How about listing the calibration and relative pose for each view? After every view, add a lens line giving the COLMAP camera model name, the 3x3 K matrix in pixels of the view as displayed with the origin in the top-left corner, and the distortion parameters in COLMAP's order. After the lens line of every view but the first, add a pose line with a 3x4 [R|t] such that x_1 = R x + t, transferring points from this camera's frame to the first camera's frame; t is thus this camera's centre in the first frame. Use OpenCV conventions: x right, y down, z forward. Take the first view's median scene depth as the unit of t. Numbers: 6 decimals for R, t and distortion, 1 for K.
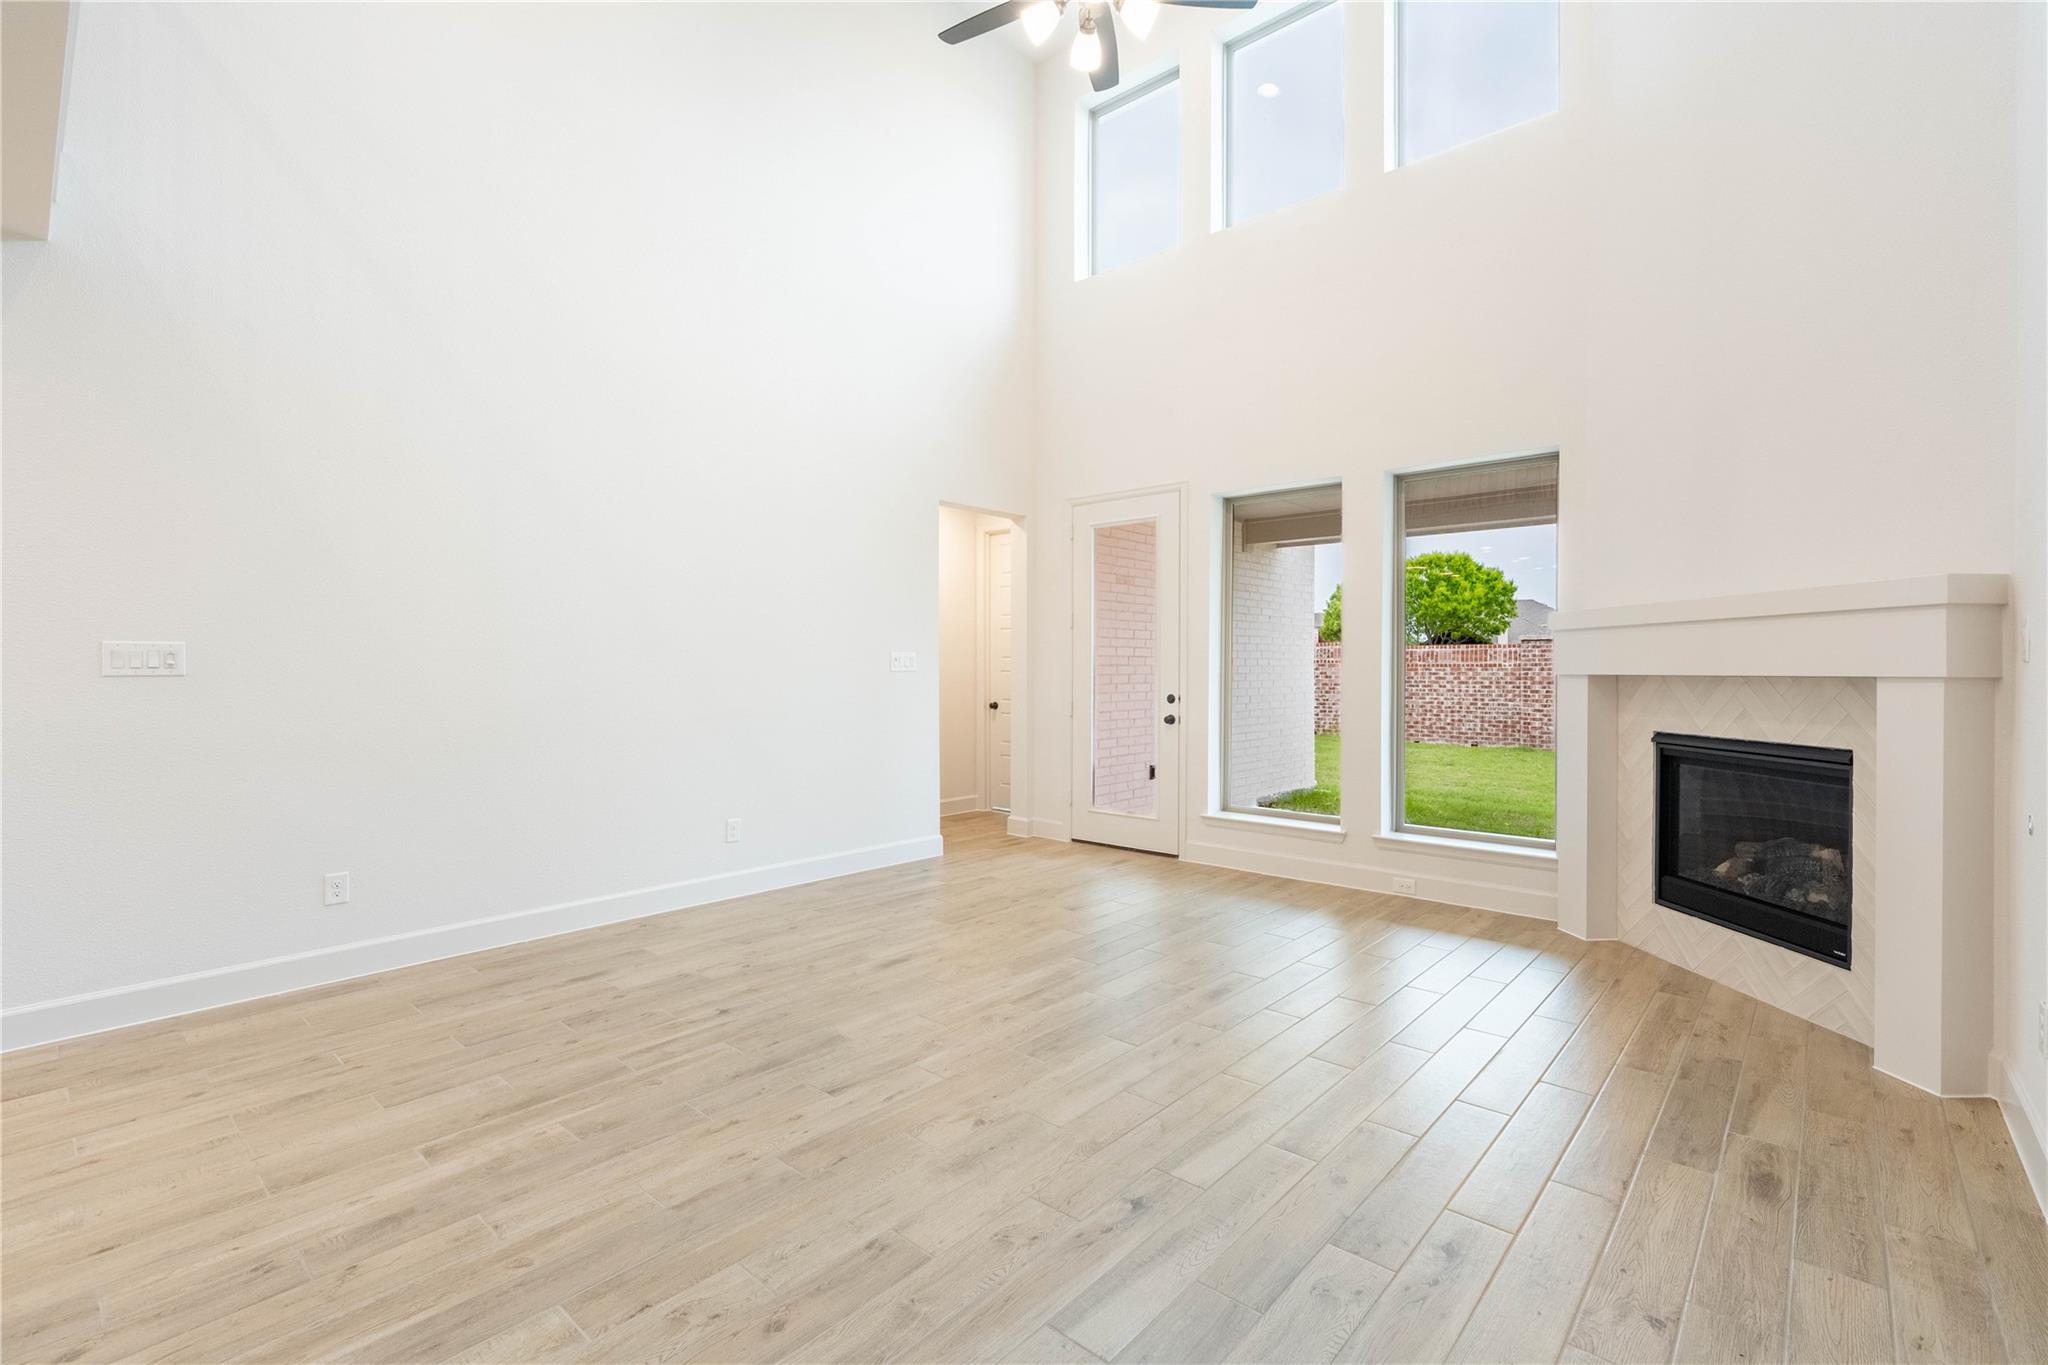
lens RADIAL K [[921.7, 0, 1006.2], [0, 921.7, 669.9], [0, 0, 1]] dist [-0.002274, -0.000527]
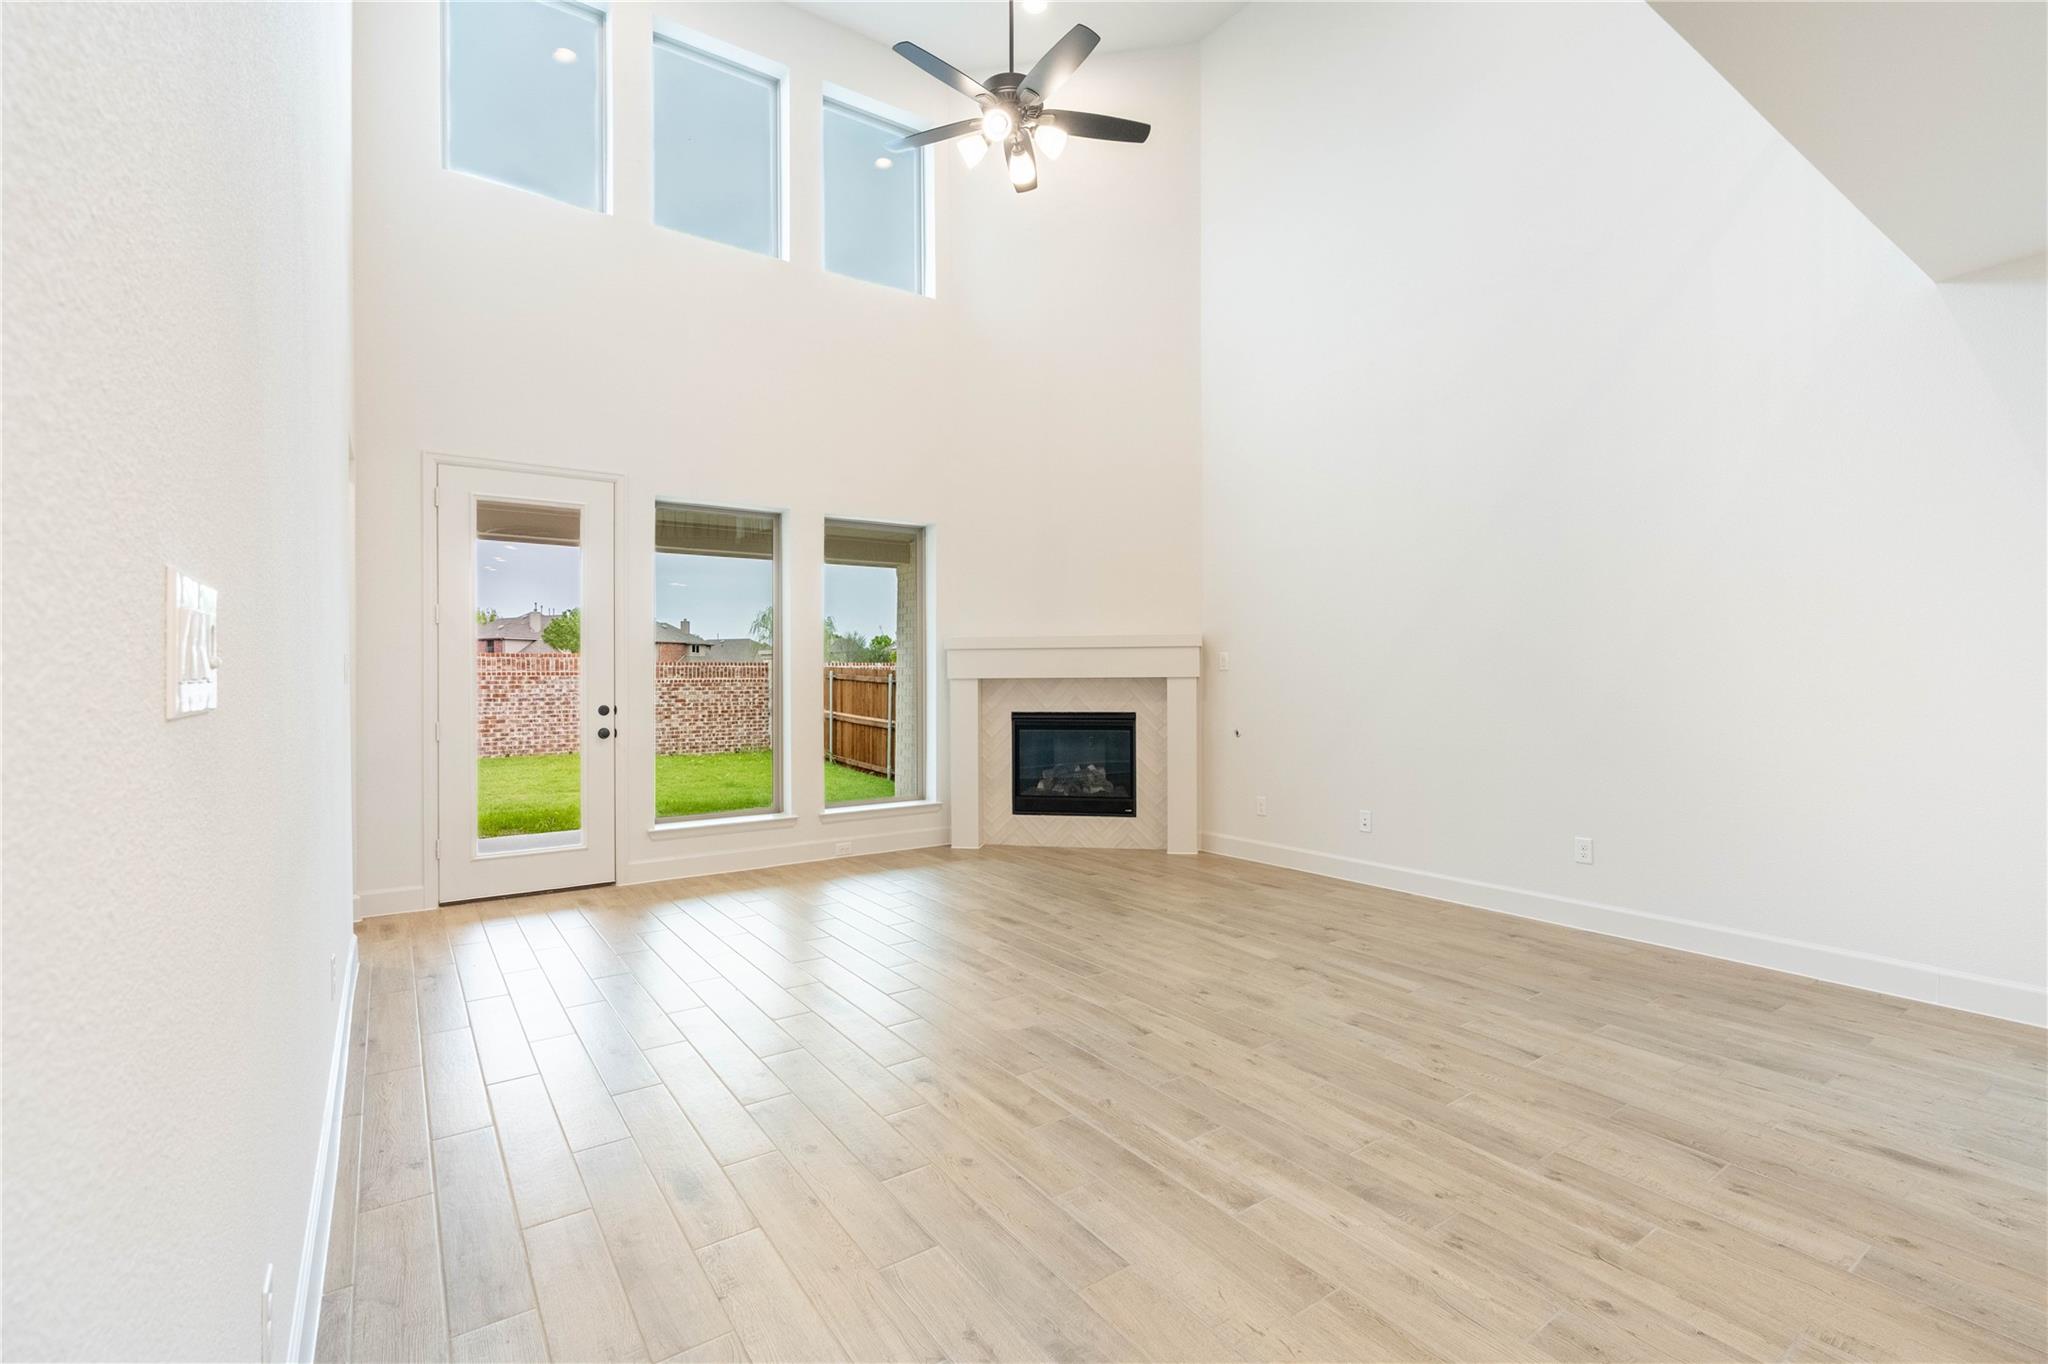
lens RADIAL K [[921.7, 0, 1047.7], [0, 921.7, 675.1], [0, 0, 1]] dist [-0.002274, -0.000527]
pose [[0.205114, -0.003379, 0.978732, -1.273108], [0.005991, 0.999980, 0.002196, -0.004620], [-0.978720, 0.005413, 0.205130, 0.814109]]
